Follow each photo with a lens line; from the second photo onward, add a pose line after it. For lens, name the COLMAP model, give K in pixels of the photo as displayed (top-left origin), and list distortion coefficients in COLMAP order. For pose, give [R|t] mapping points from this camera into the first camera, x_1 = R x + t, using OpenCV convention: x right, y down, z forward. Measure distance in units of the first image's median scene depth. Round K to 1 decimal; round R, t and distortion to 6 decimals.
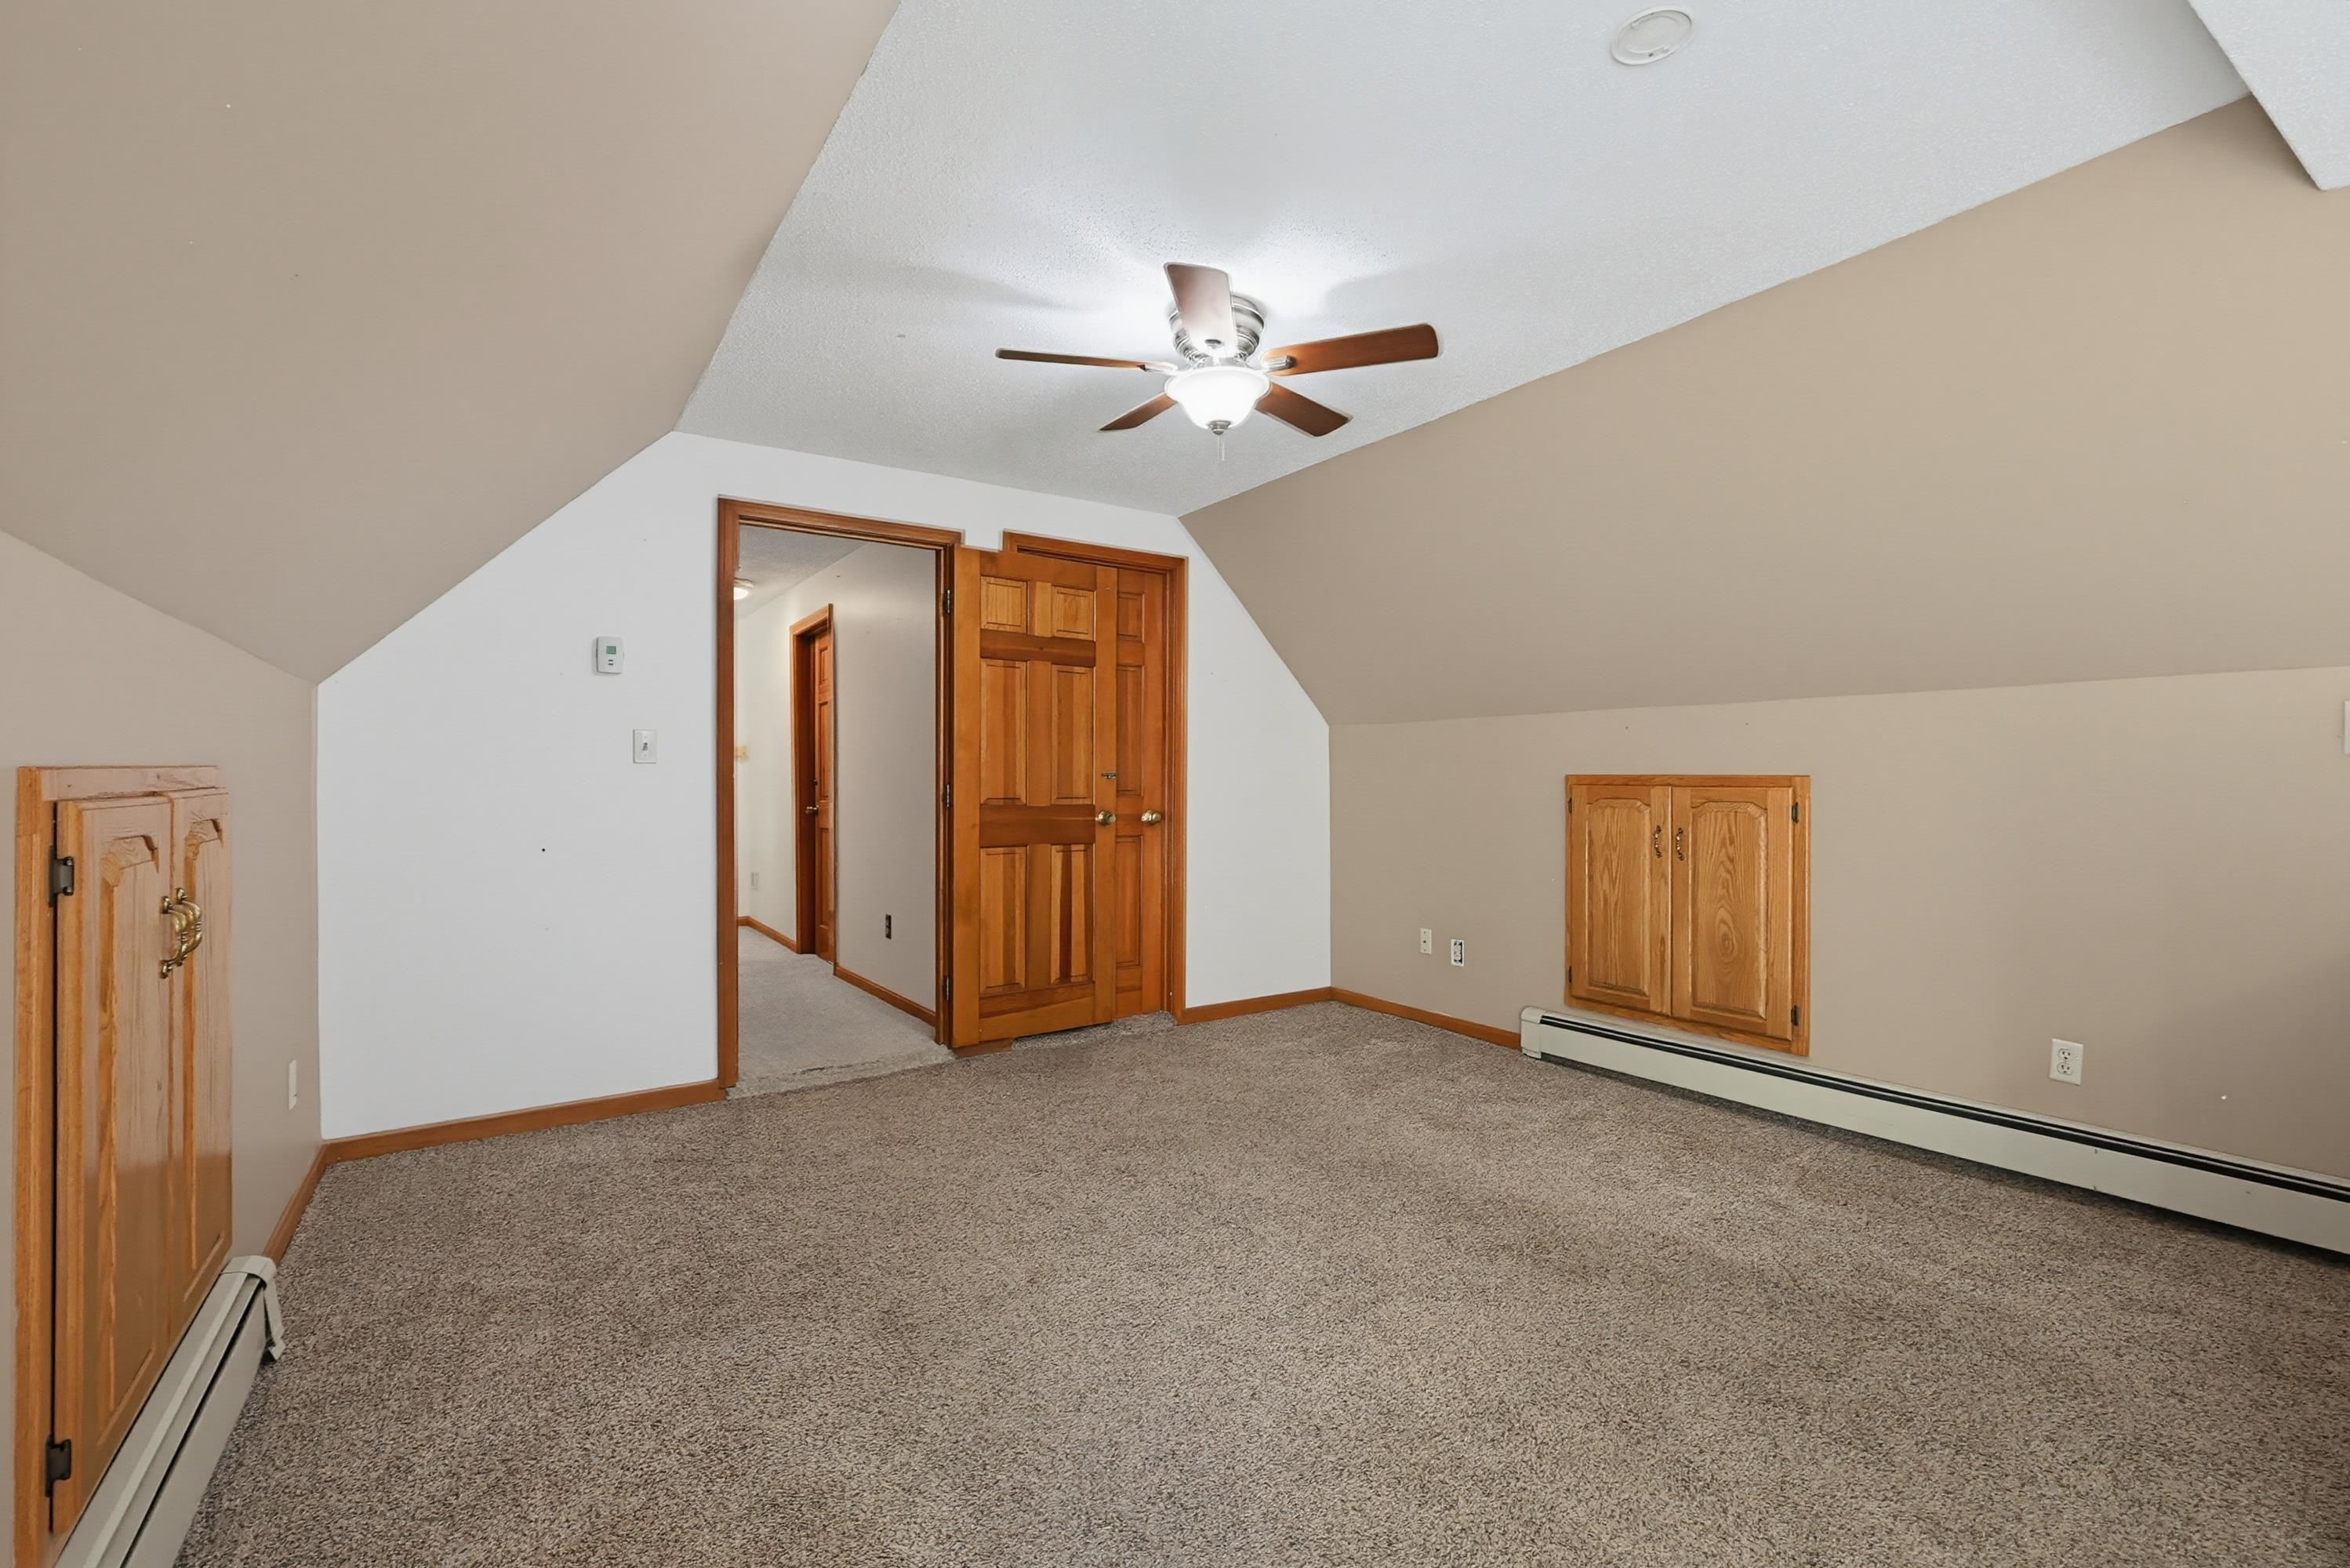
lens RADIAL K [[1028.8, 0, 1175.0], [0, 1028.8, 784.0], [0, 0, 1]] dist [0.000693, -0.000229]
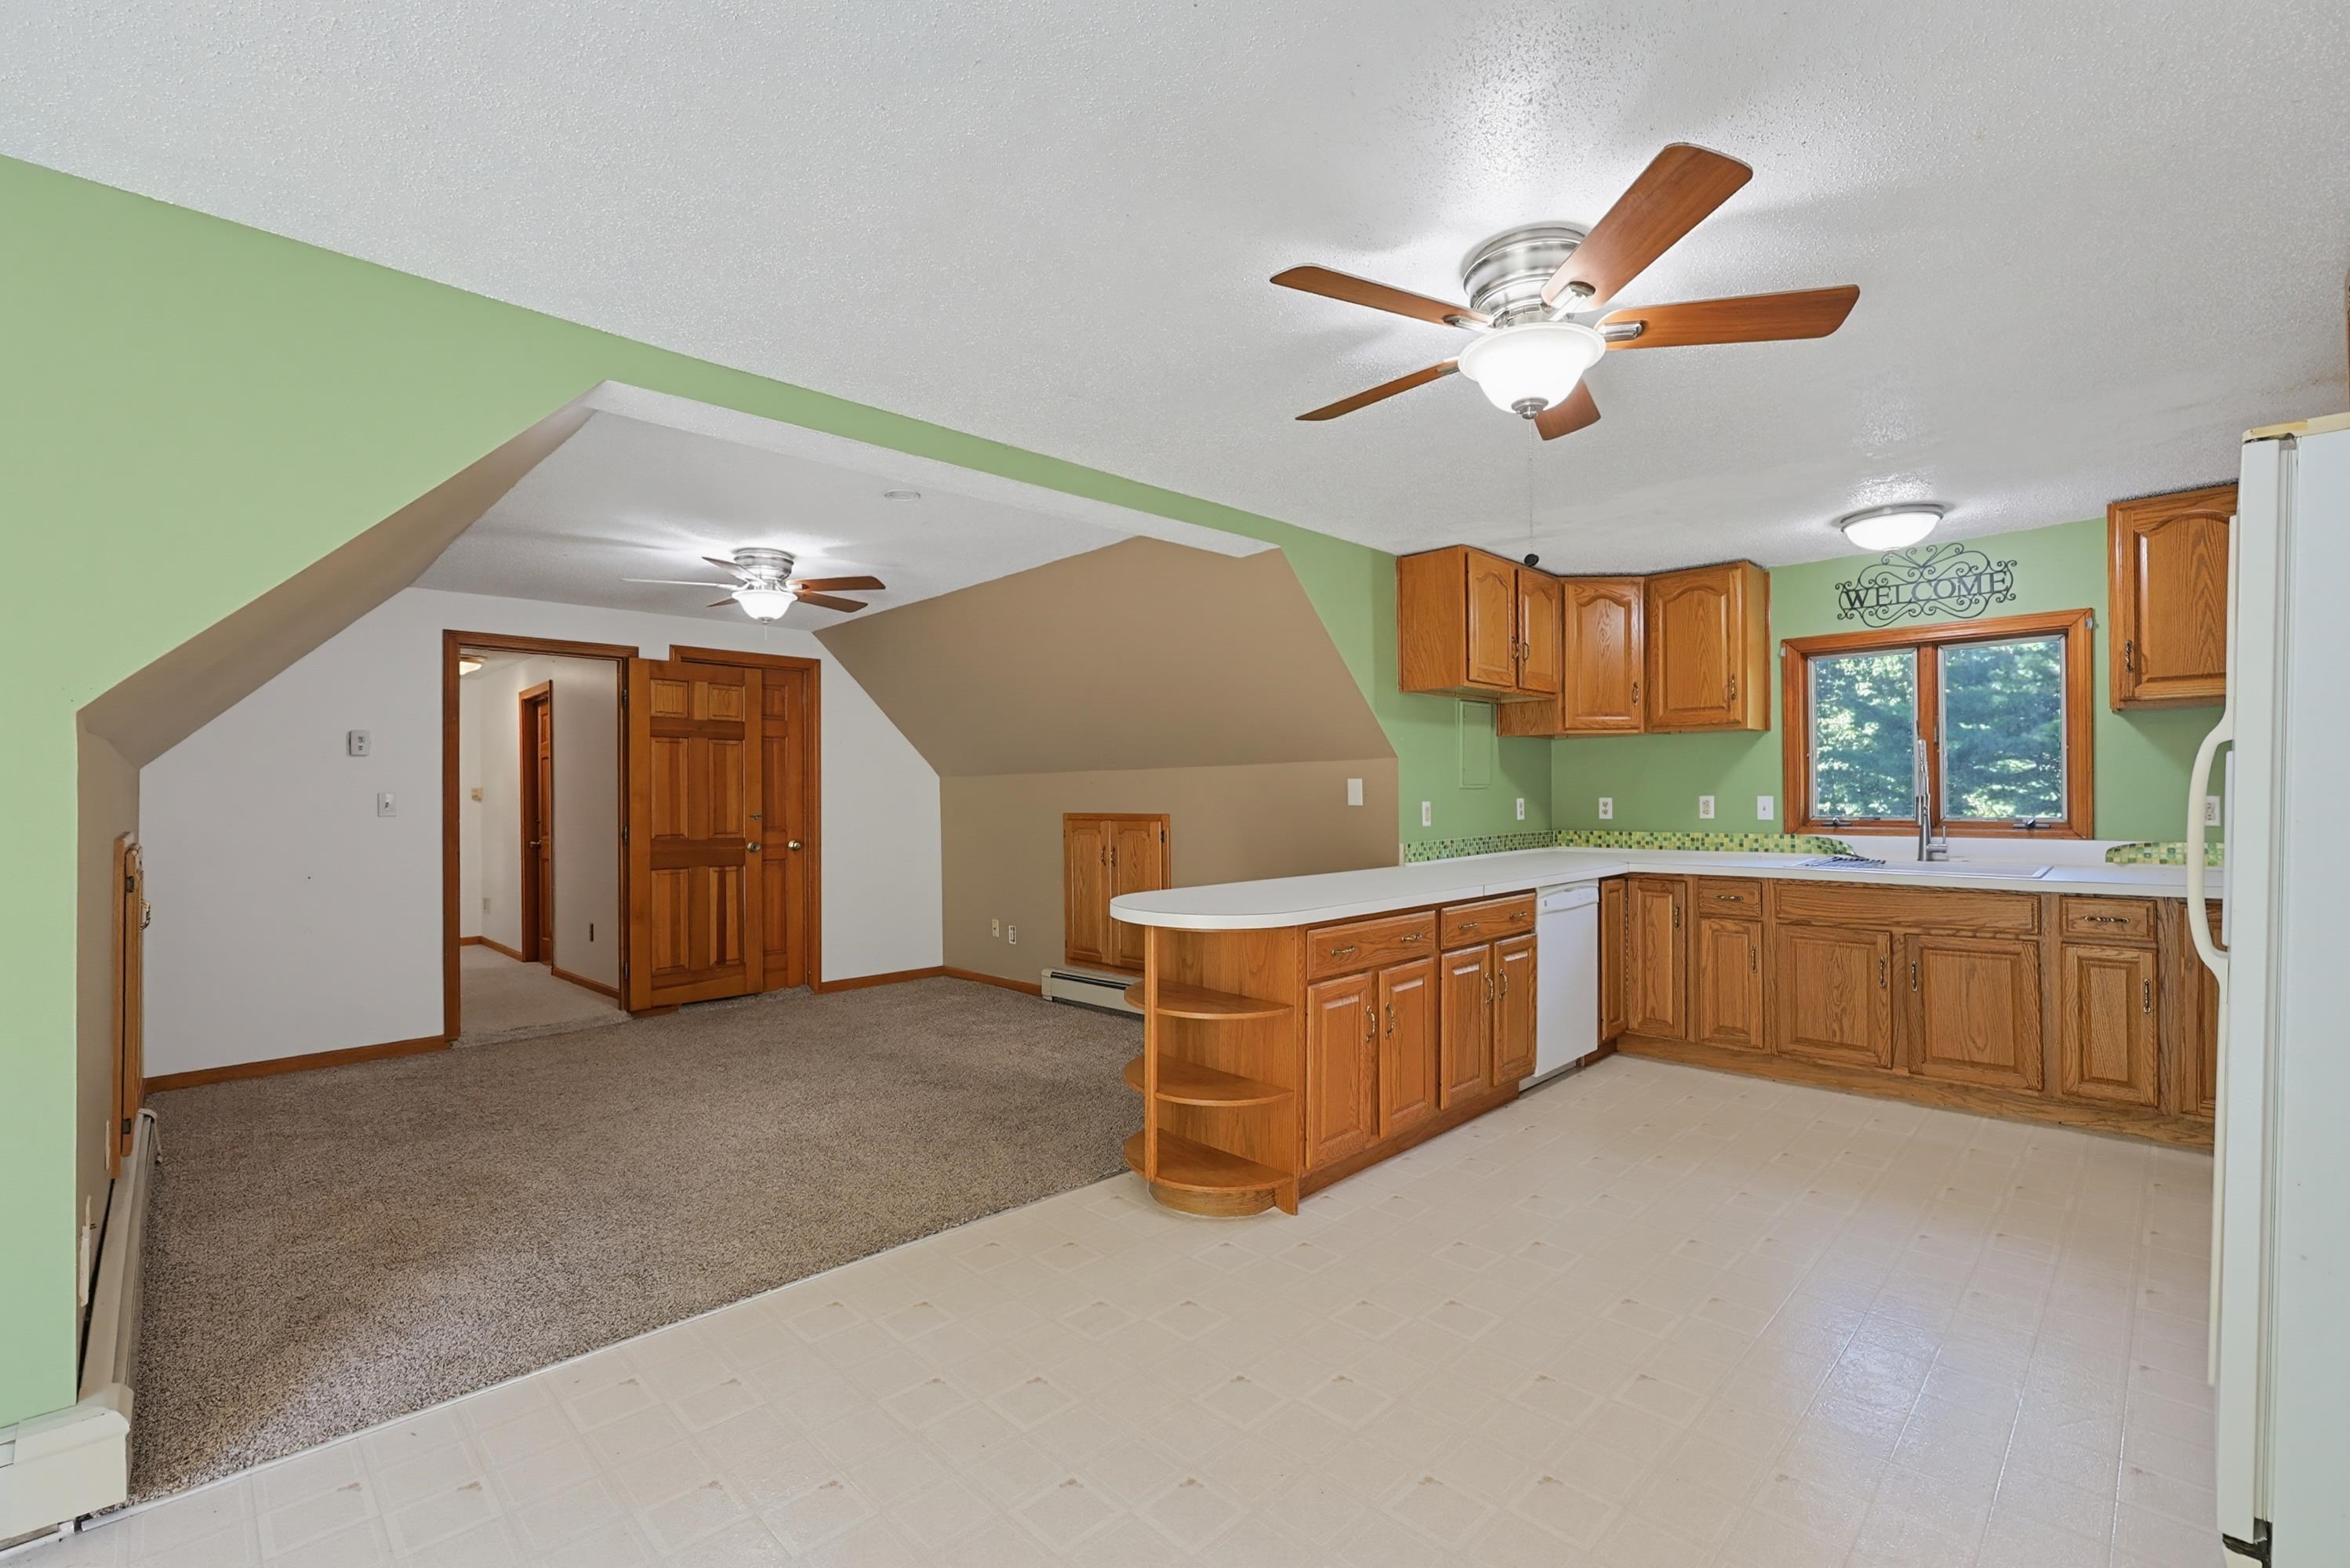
lens RADIAL K [[1027.2, 0, 1172.8], [0, 1027.2, 788.0], [0, 0, 1]] dist [0.000264, 0.000230]
pose [[0.982598, -0.009284, 0.185514, 0.252712], [0.012417, 0.999799, -0.015734, -0.019789], [-0.185331, 0.017764, 0.982516, -0.522728]]
